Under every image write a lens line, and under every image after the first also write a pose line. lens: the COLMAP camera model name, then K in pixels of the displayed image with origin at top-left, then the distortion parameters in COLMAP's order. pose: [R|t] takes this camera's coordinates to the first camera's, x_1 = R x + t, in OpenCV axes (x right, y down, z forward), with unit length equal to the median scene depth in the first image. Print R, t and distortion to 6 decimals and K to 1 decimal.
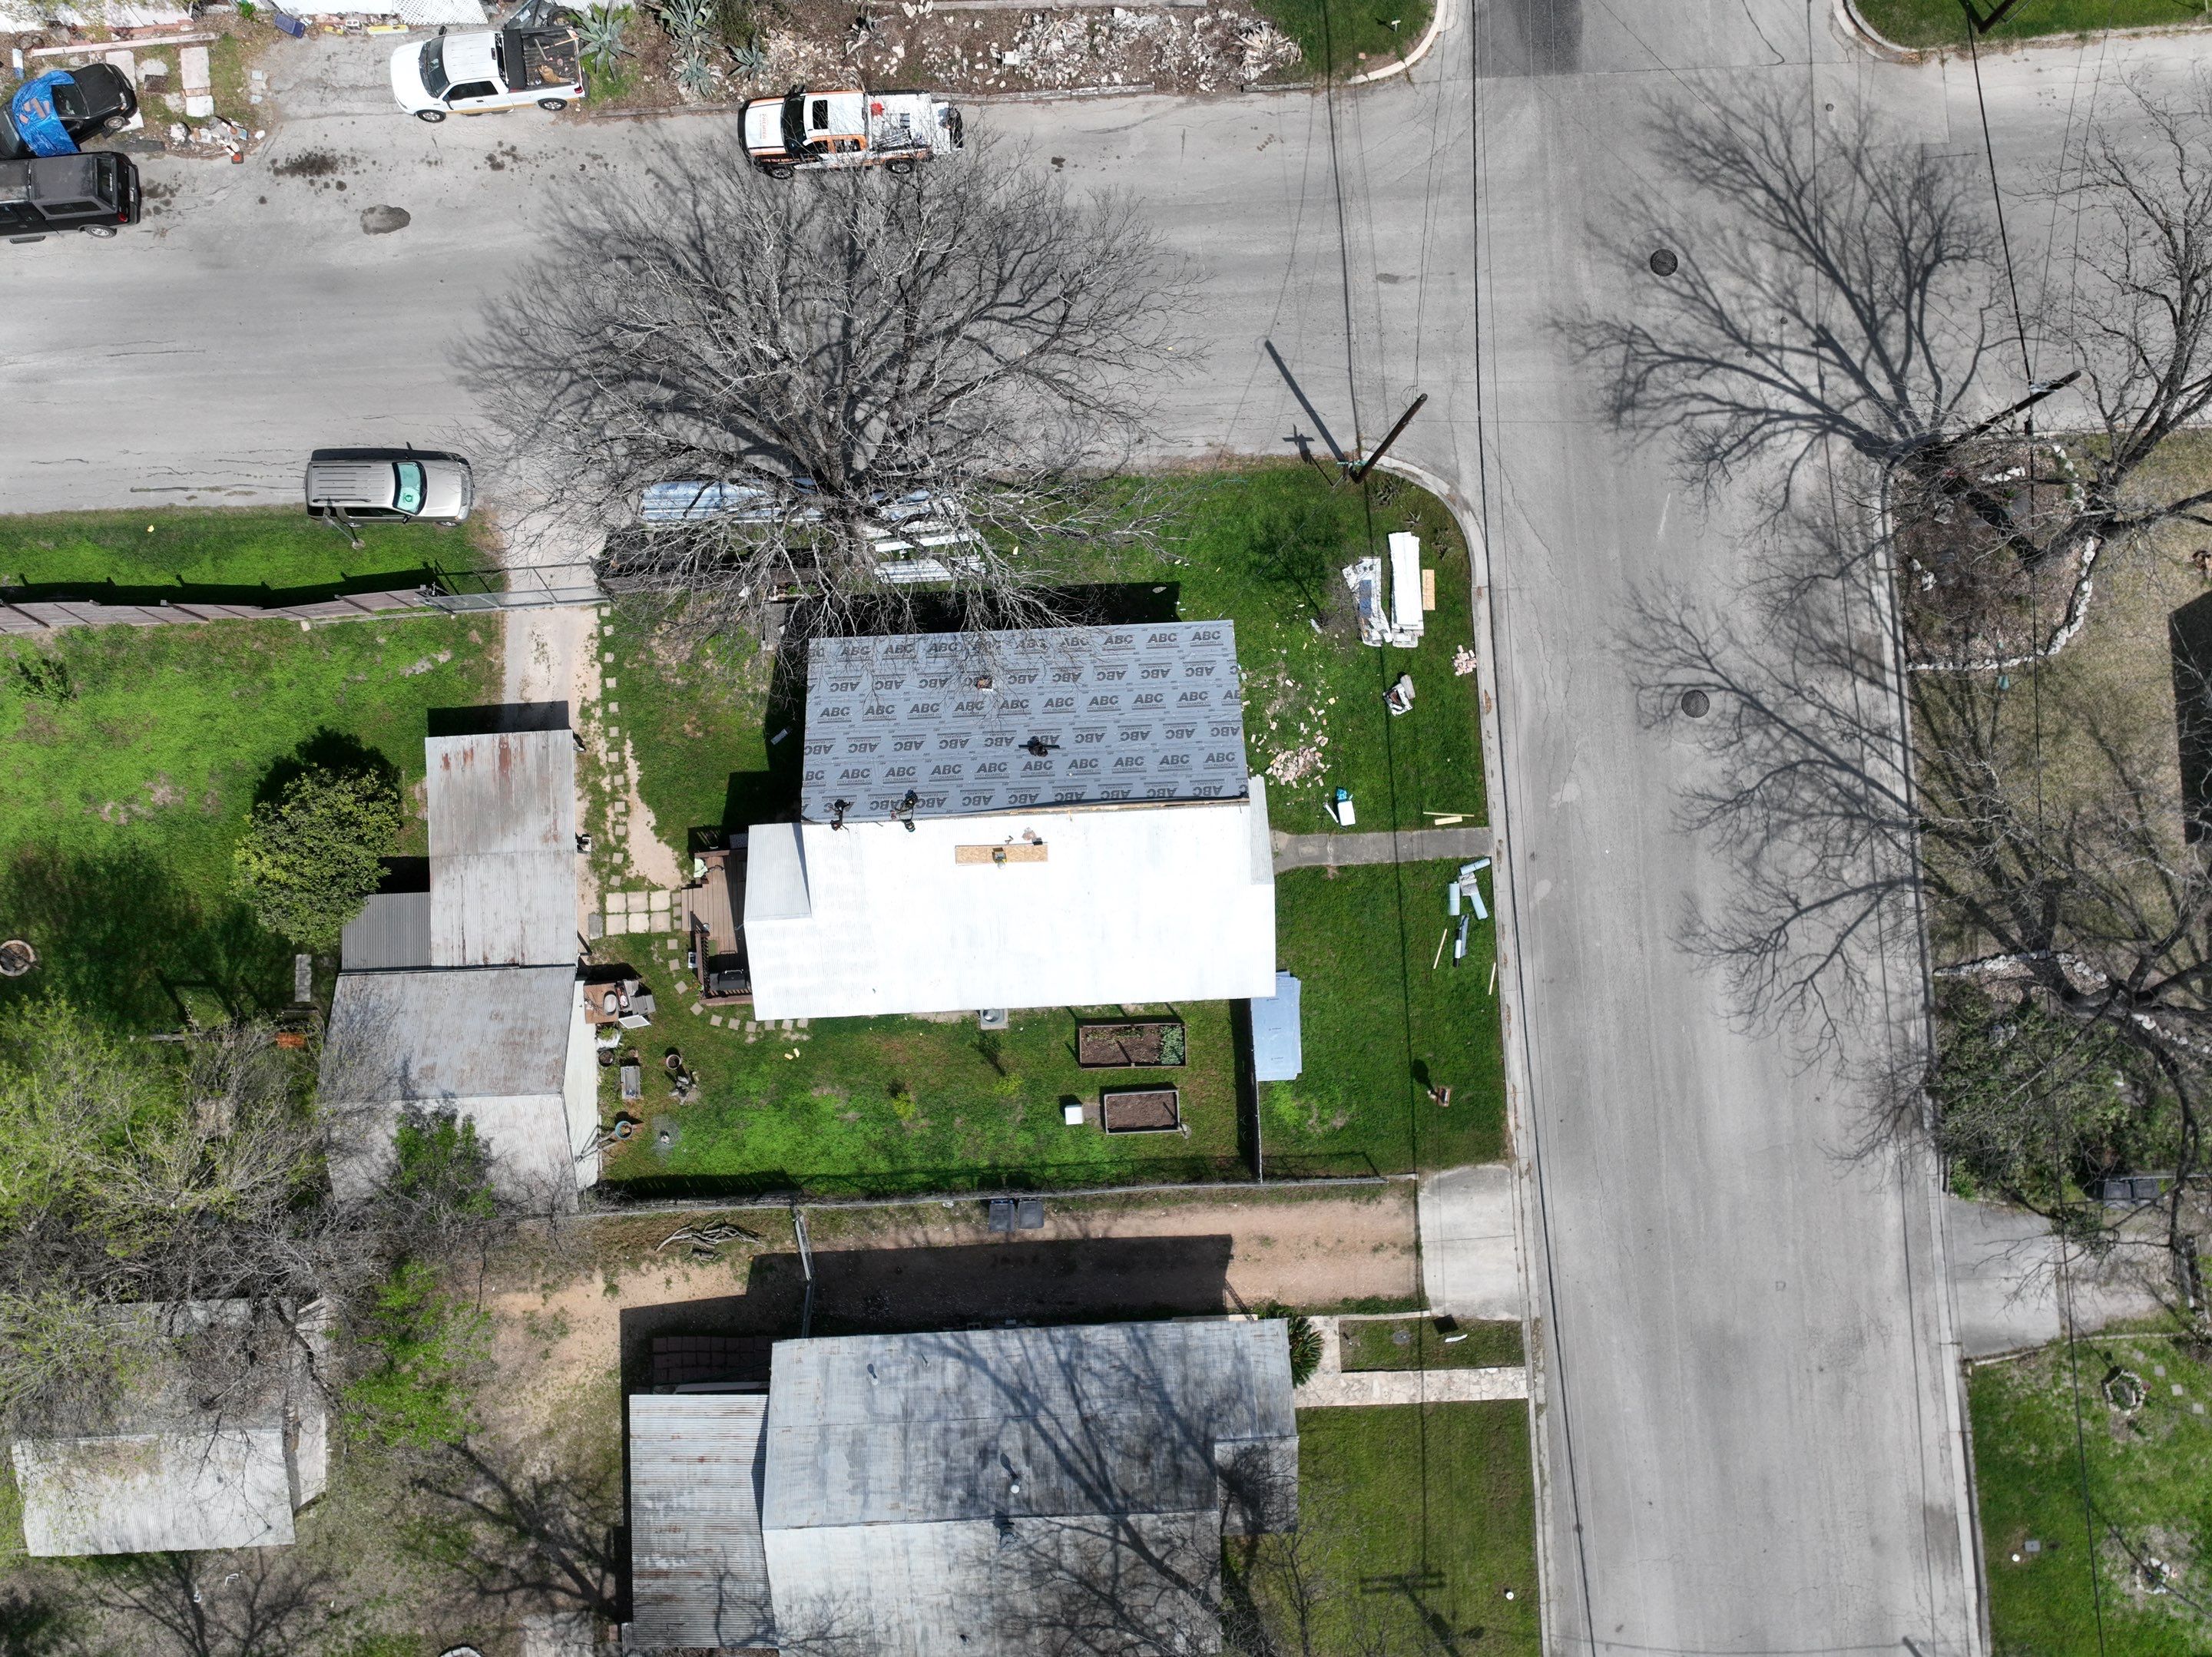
lens RADIAL K [[1558.4, 0, 1109.6], [0, 1558.4, 822.1], [0, 0, 1]] dist [-0.001488, 0.015126]
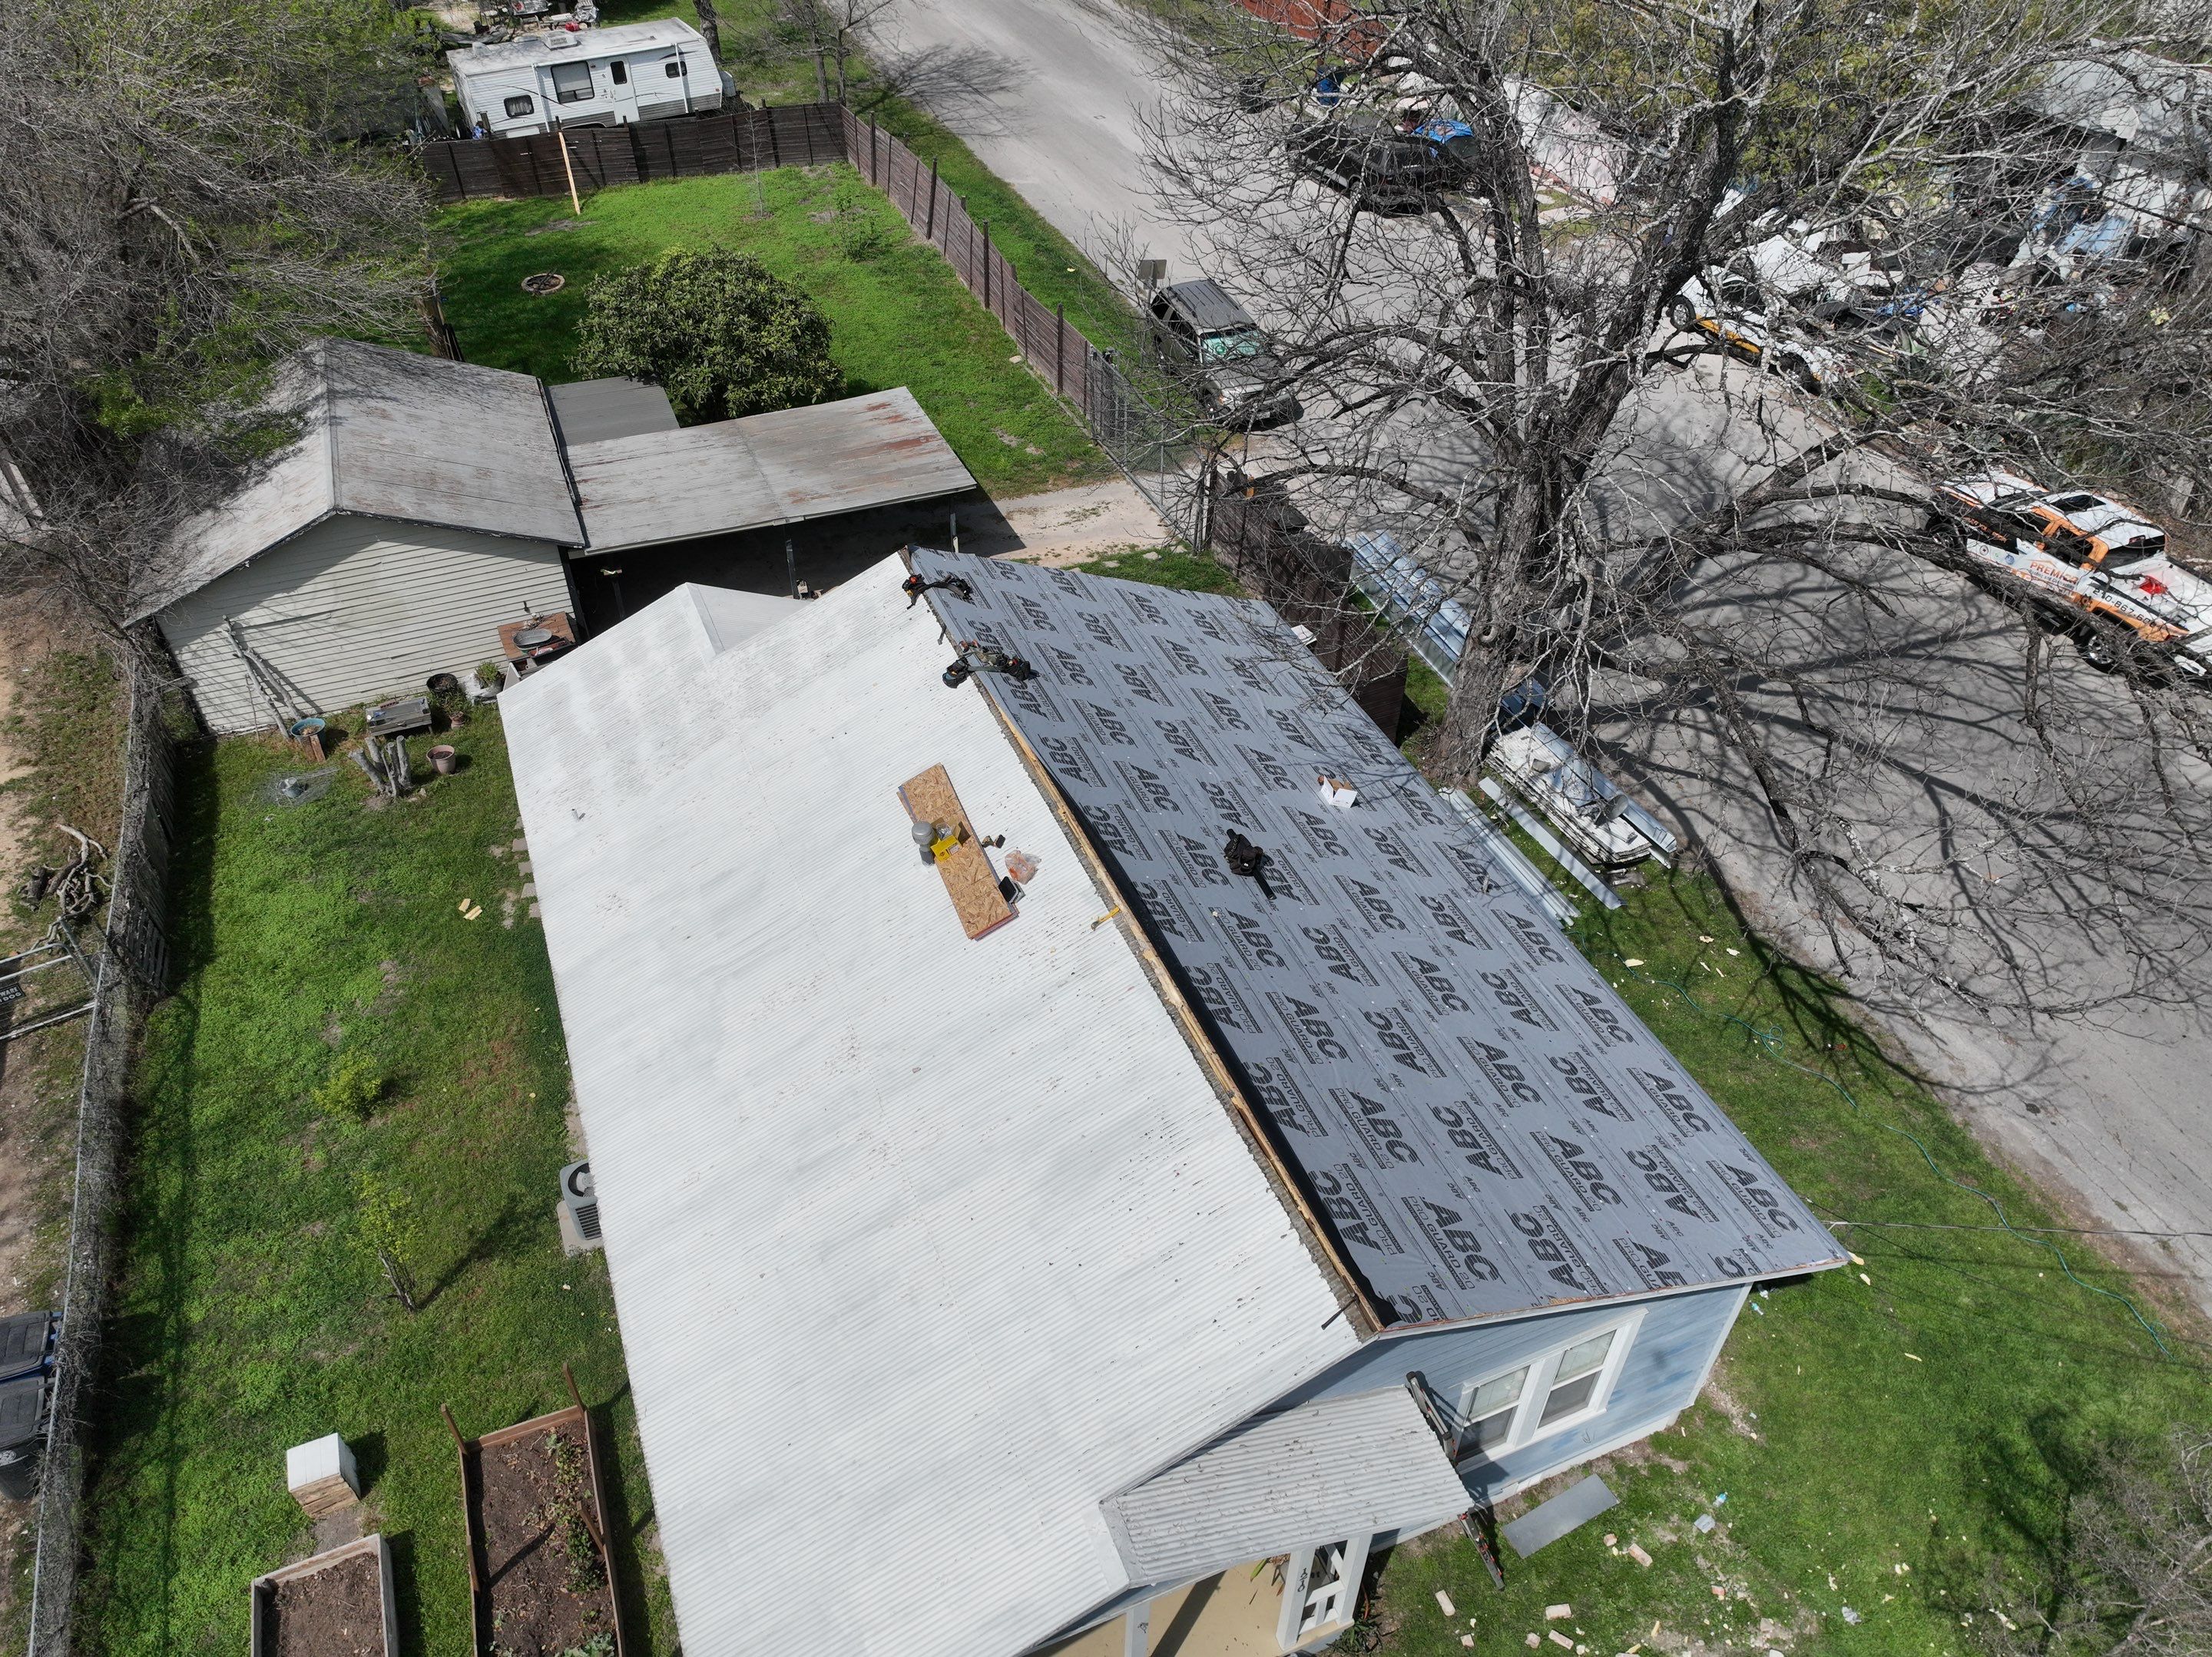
lens RADIAL K [[1558.4, 0, 1109.6], [0, 1558.4, 822.1], [0, 0, 1]] dist [-0.001488, 0.015126]
pose [[0.339967, 0.614860, -0.711596, 0.191680], [-0.938416, 0.271376, -0.213847, 0.058319], [0.061624, 0.740474, 0.669254, 0.665786]]
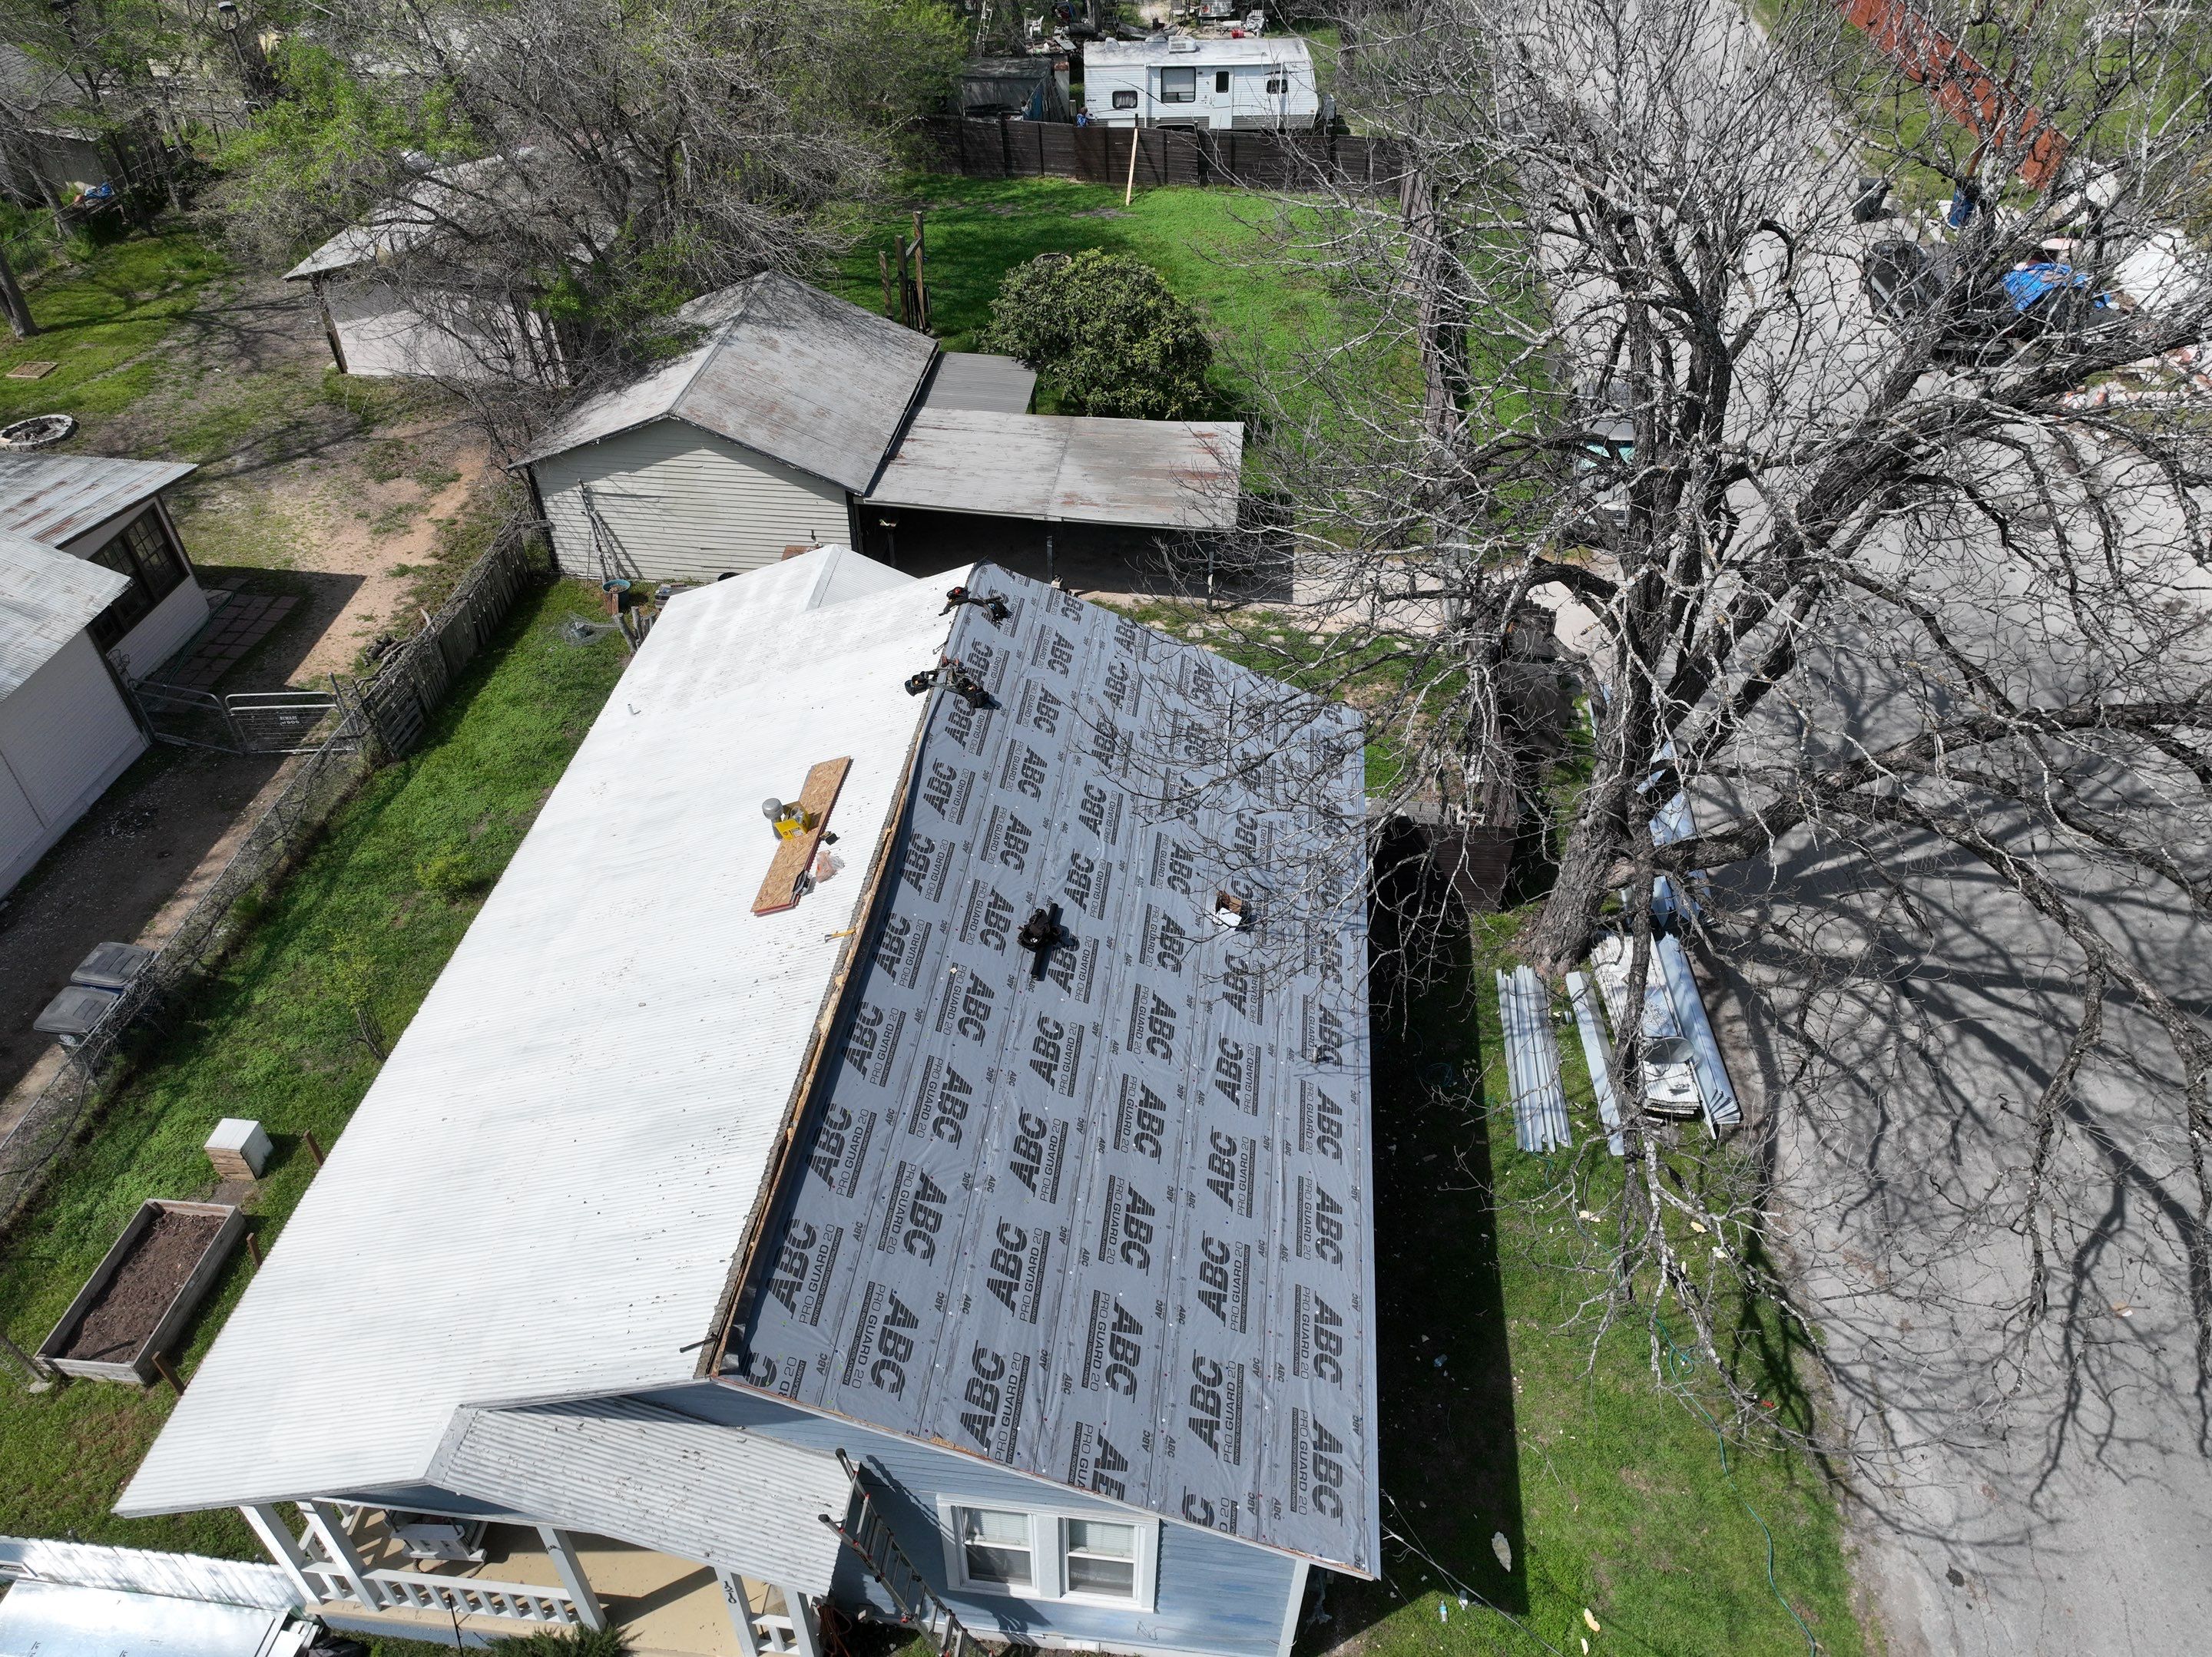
lens RADIAL K [[1558.4, 0, 1109.6], [0, 1558.4, 822.1], [0, 0, 1]] dist [-0.001488, 0.015126]
pose [[-0.156671, 0.640395, -0.751897, 0.204080], [-0.985507, -0.051225, 0.161719, -0.113400], [0.065048, 0.766336, 0.639139, 0.664425]]
